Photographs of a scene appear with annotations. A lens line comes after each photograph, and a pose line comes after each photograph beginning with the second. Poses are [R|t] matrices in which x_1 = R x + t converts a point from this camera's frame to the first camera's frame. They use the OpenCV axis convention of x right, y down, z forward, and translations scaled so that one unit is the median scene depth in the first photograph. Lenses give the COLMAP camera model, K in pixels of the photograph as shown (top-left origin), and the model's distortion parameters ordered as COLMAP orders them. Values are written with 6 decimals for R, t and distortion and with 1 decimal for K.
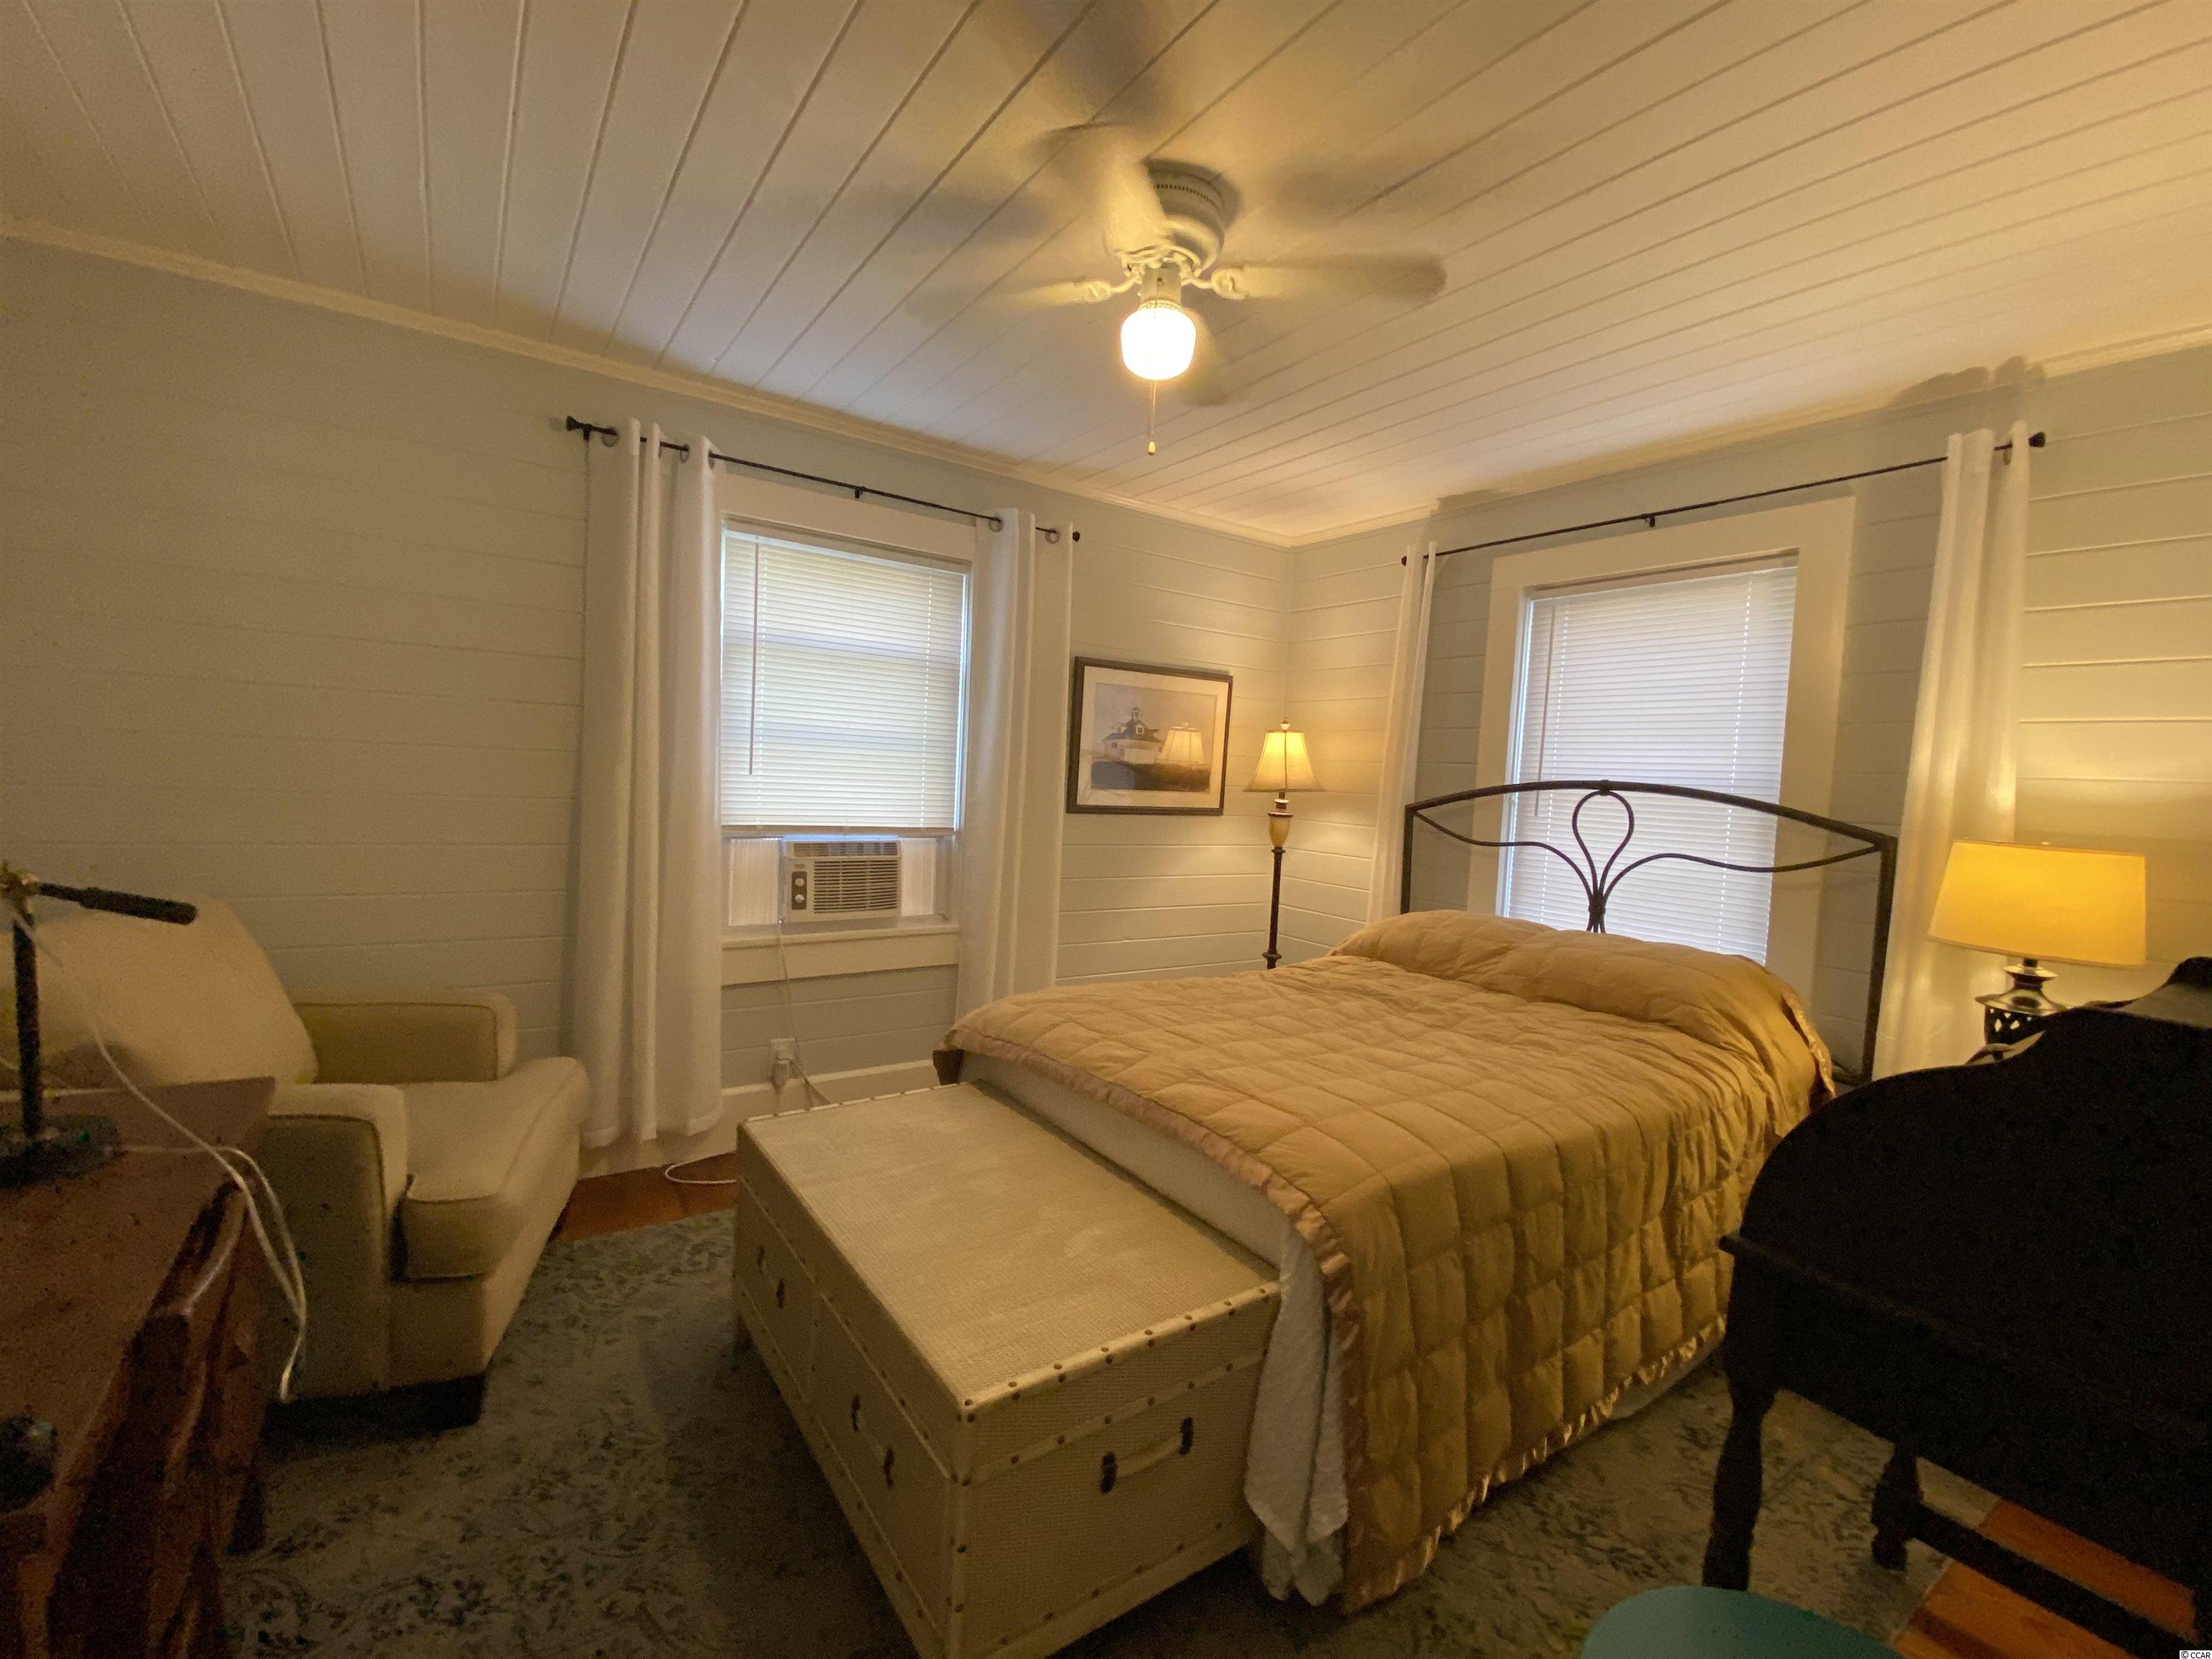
lens RADIAL K [[908.3, 0, 1094.4], [0, 908.3, 825.1], [0, 0, 1]] dist [-0.016012, -0.005755]
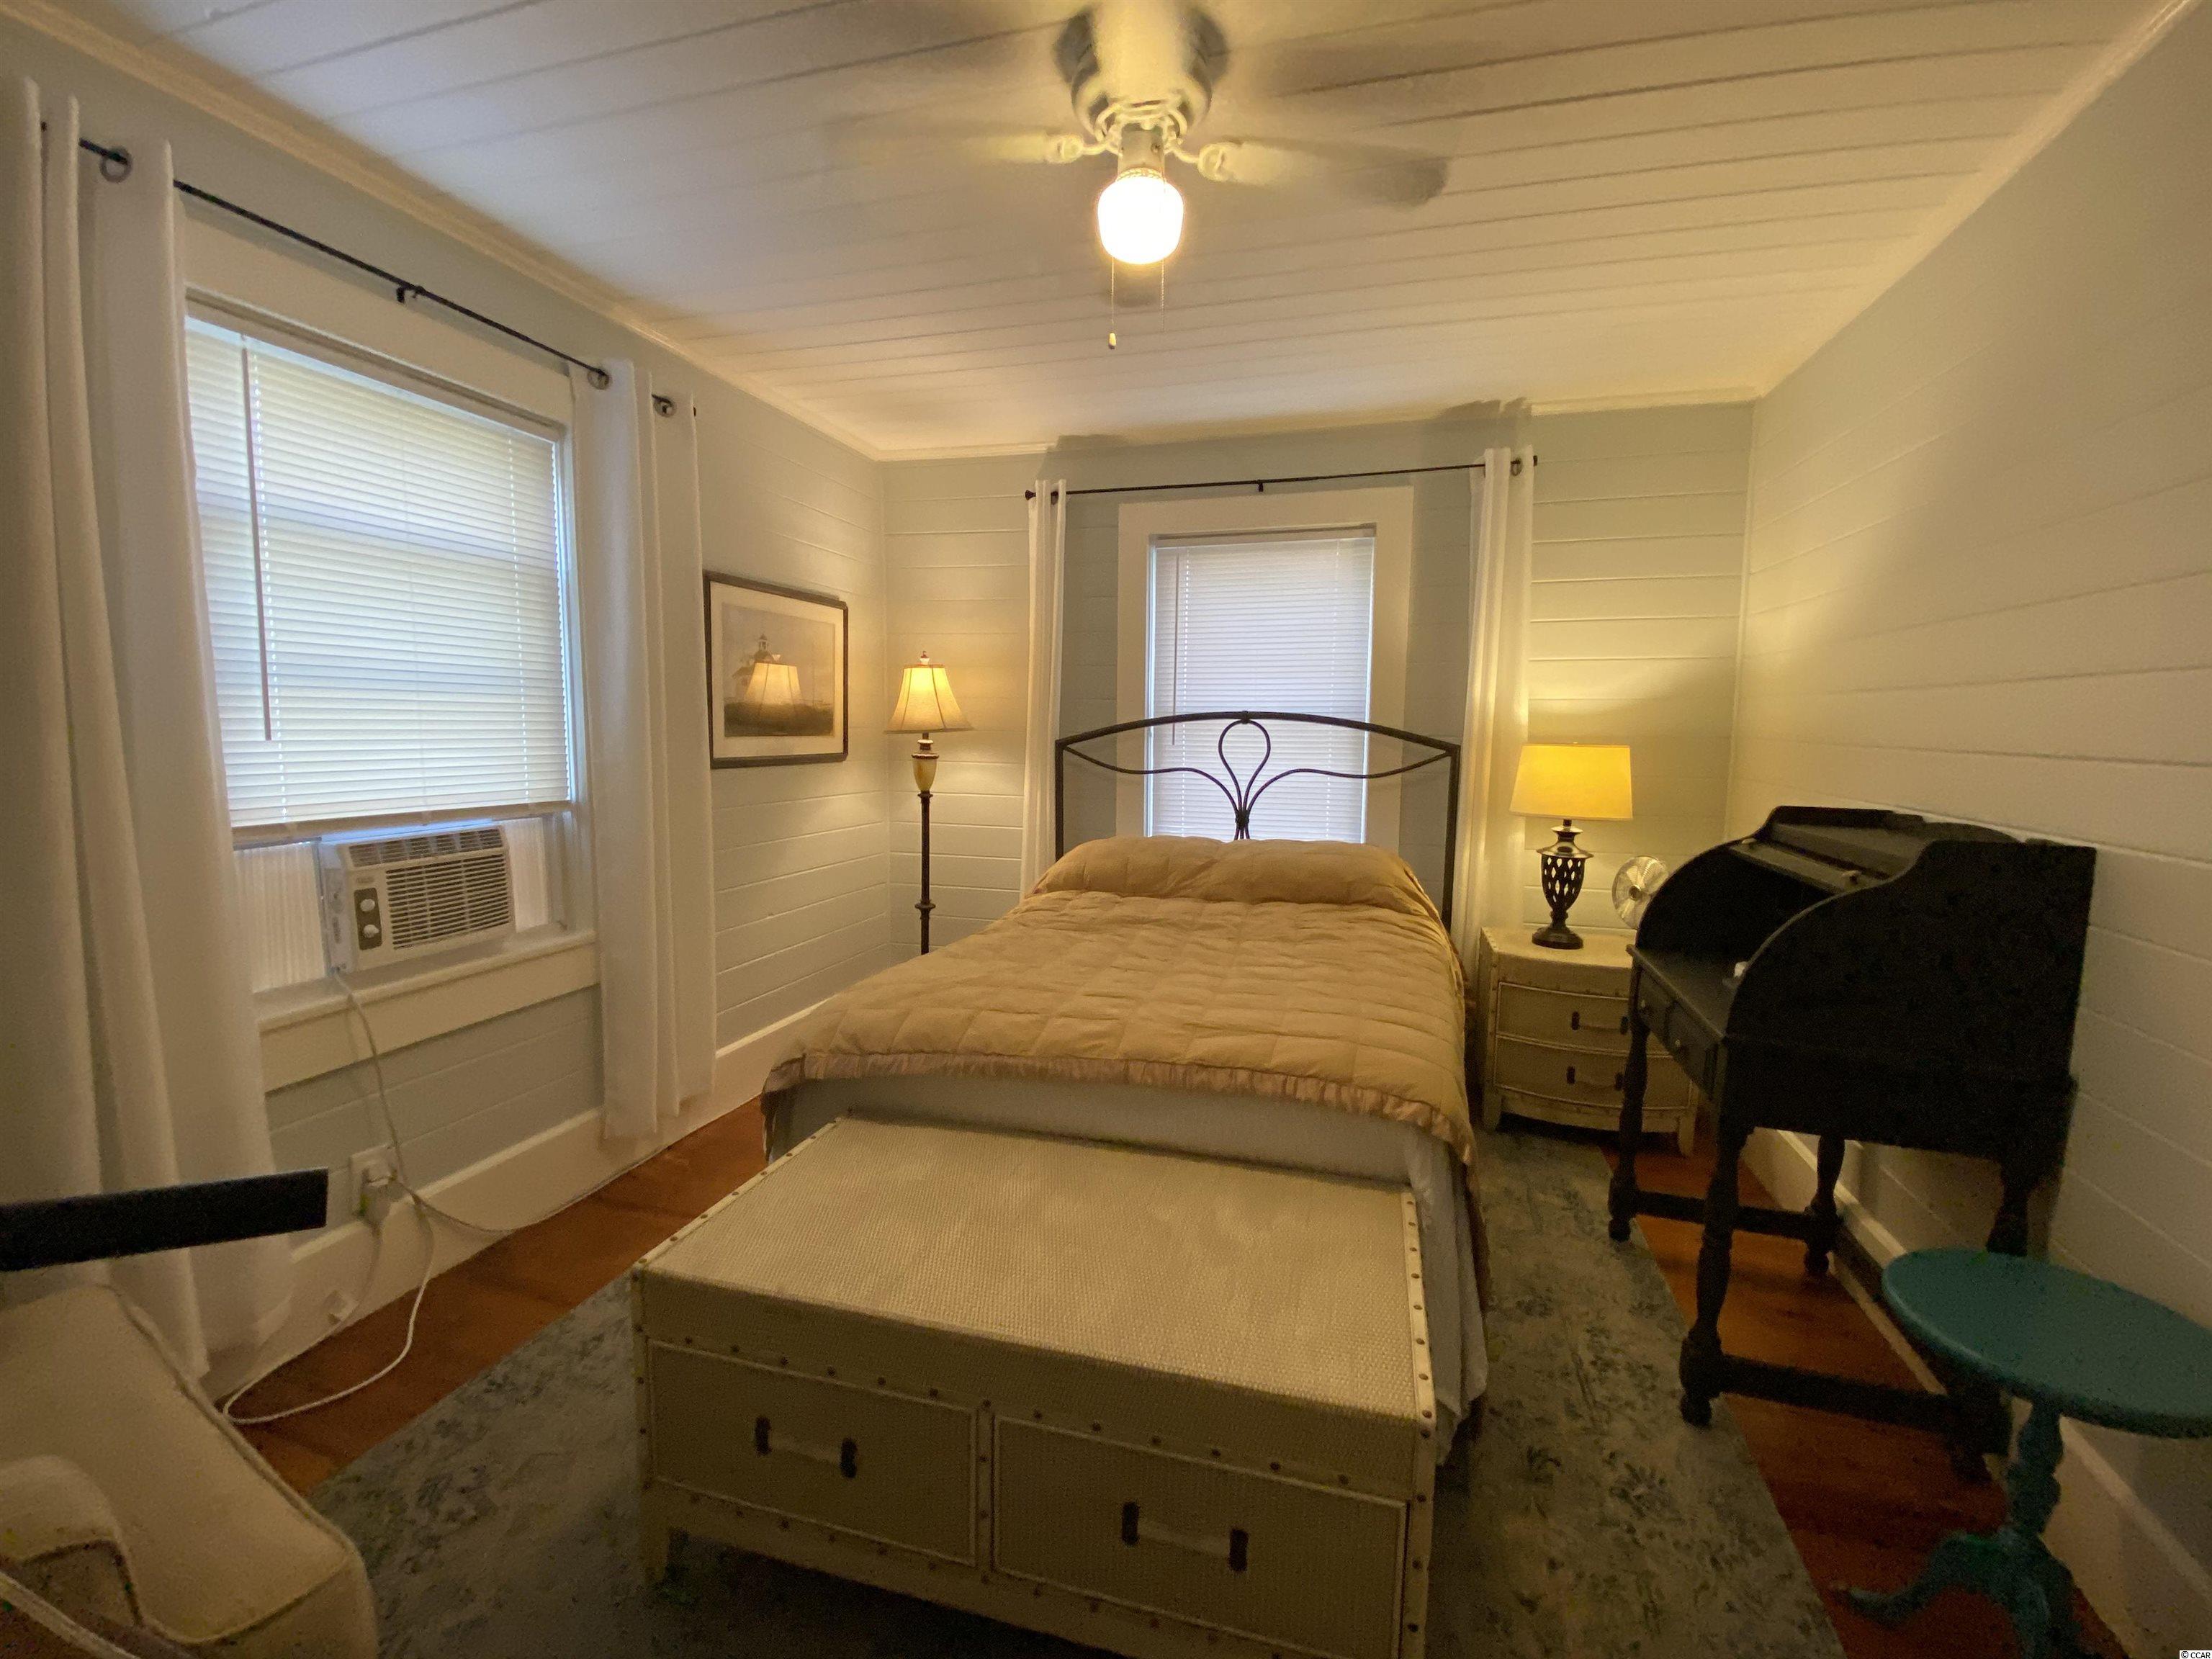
lens RADIAL K [[908.3, 0, 1131.3], [0, 908.3, 834.1], [0, 0, 1]] dist [-0.016012, -0.005755]
pose [[0.777398, -0.111409, 0.619064, -0.288238], [0.062931, 0.993027, 0.099682, -0.015866], [-0.625853, -0.038534, 0.778989, 0.171292]]
